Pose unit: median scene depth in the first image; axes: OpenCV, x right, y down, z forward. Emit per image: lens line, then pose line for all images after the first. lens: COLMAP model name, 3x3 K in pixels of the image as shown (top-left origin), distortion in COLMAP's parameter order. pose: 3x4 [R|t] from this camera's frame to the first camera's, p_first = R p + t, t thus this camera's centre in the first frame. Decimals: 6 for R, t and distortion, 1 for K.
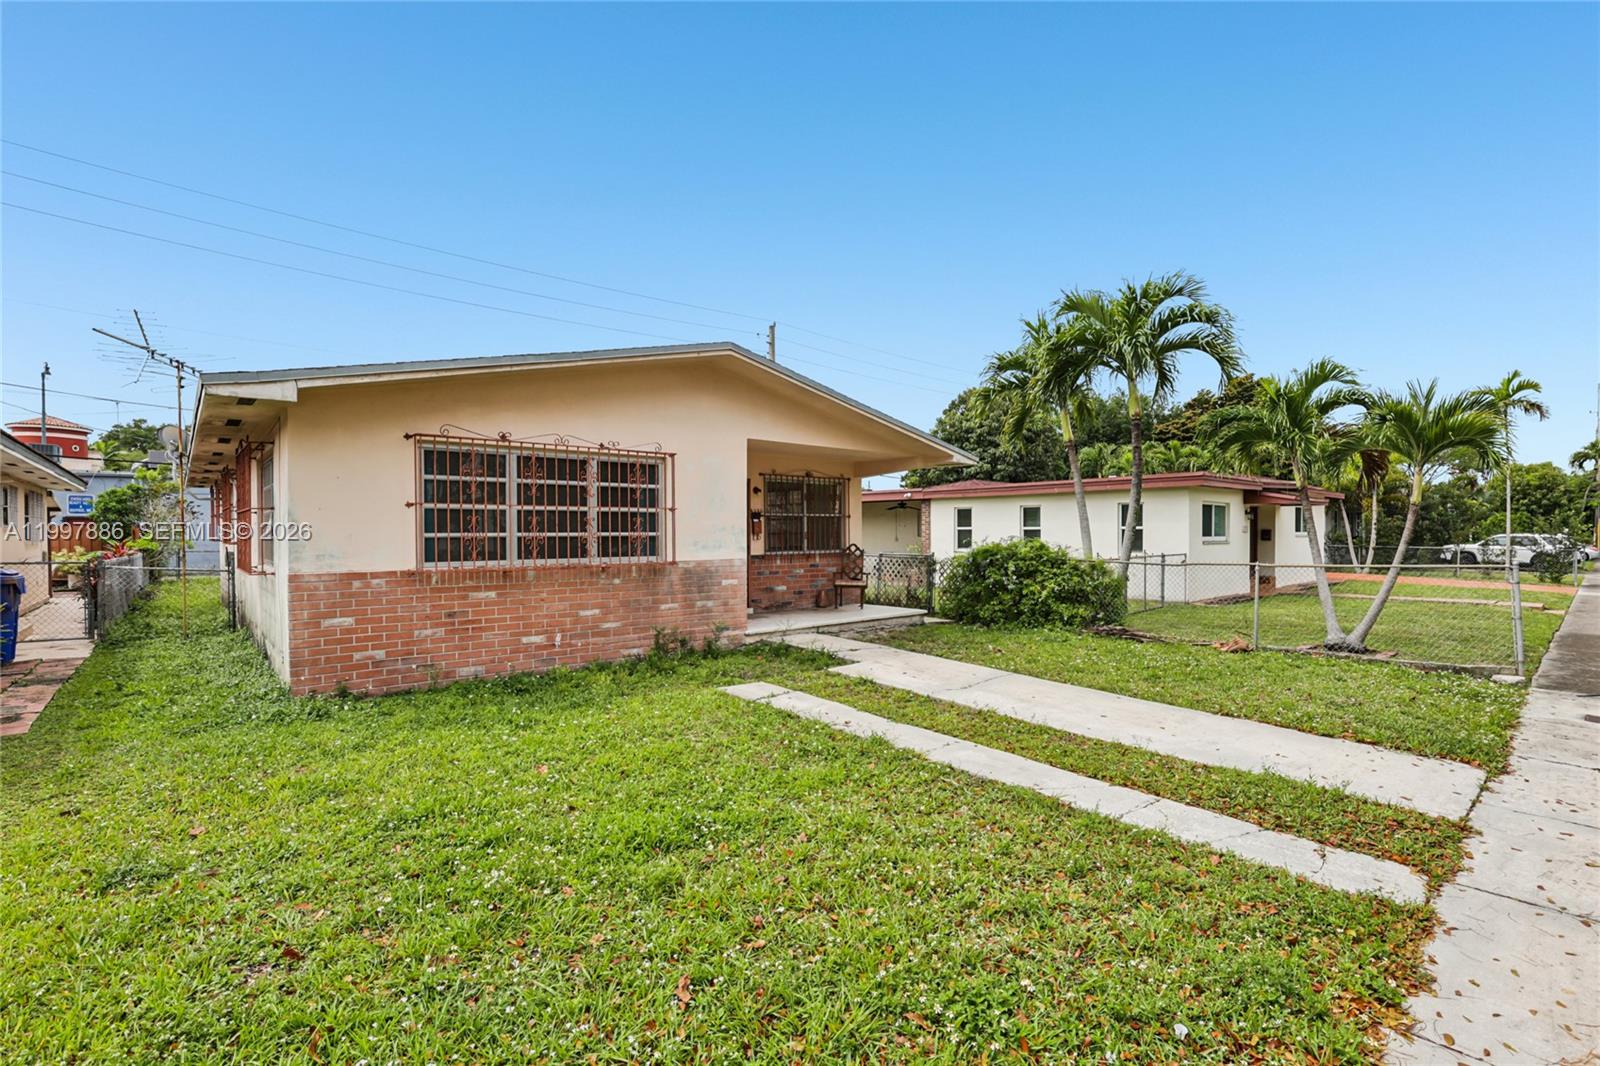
lens RADIAL K [[743.9, 0, 800.5], [0, 743.9, 533.7], [0, 0, 1]] dist [-0.037237, 0.008245]
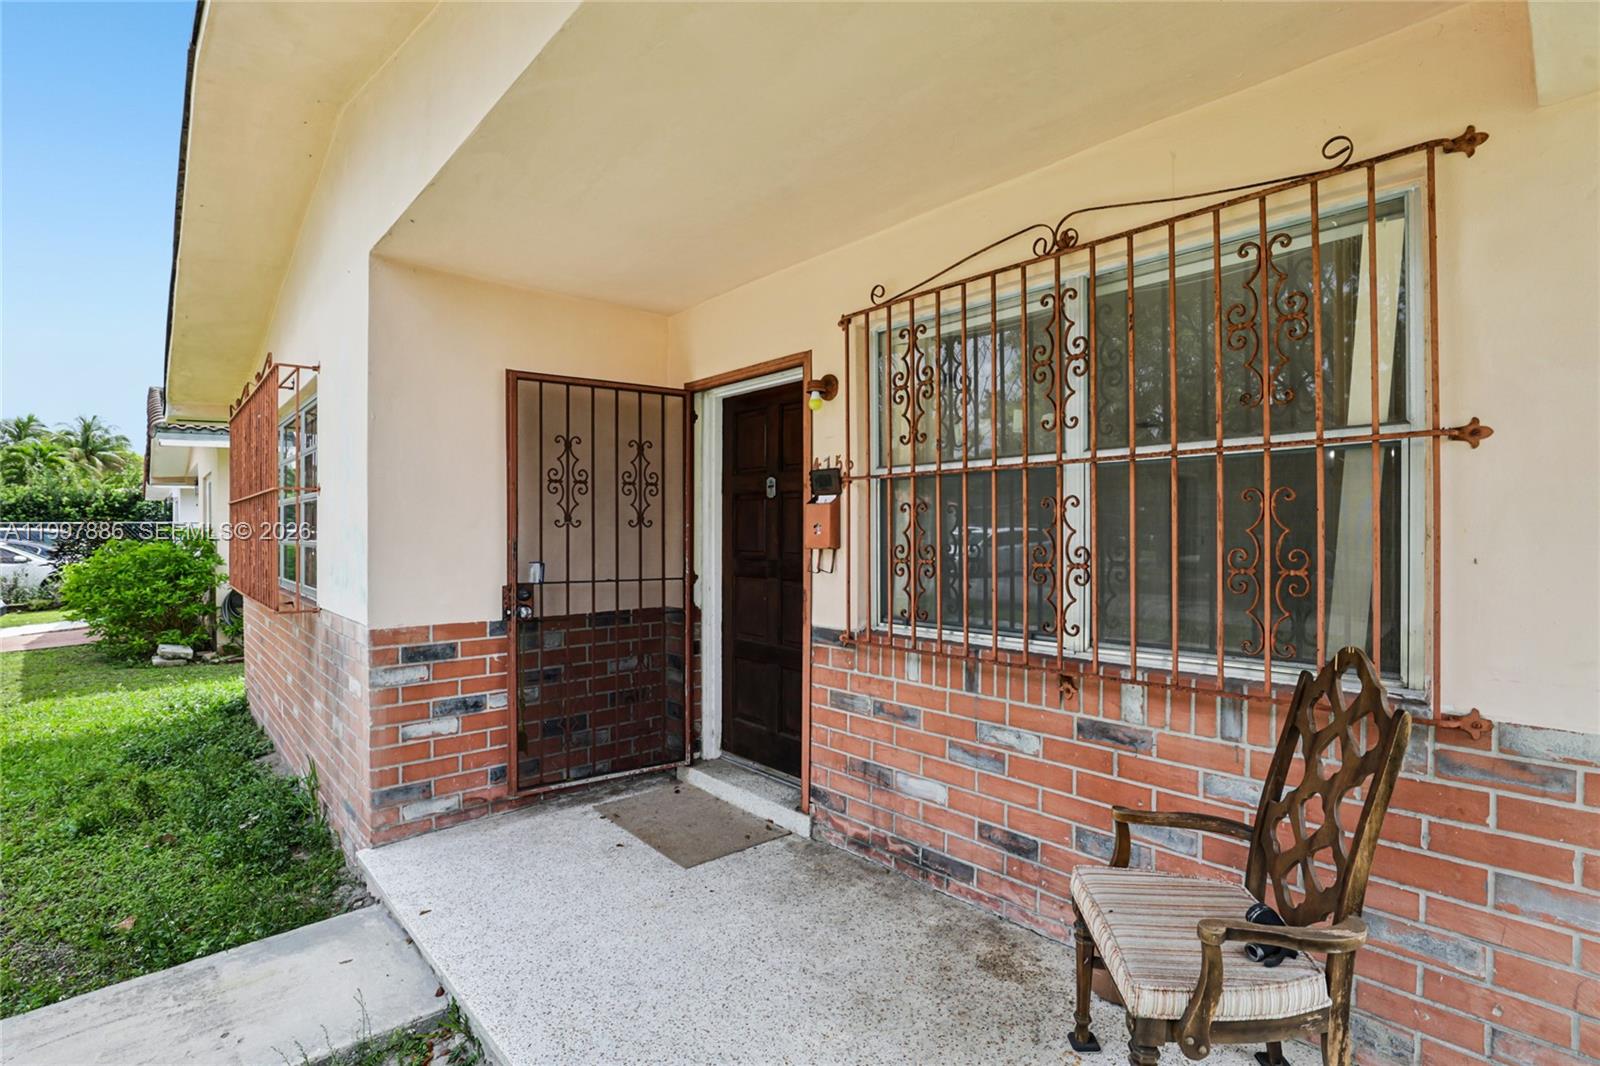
lens RADIAL K [[743.9, 0, 800.5], [0, 743.9, 529.2], [0, 0, 1]] dist [-0.037237, 0.008245]
pose [[0.023975, 0.000317, -0.999713, 0.201362], [-0.005339, 0.999986, 0.000189, -0.006609], [0.999698, 0.005333, 0.023977, 0.953444]]
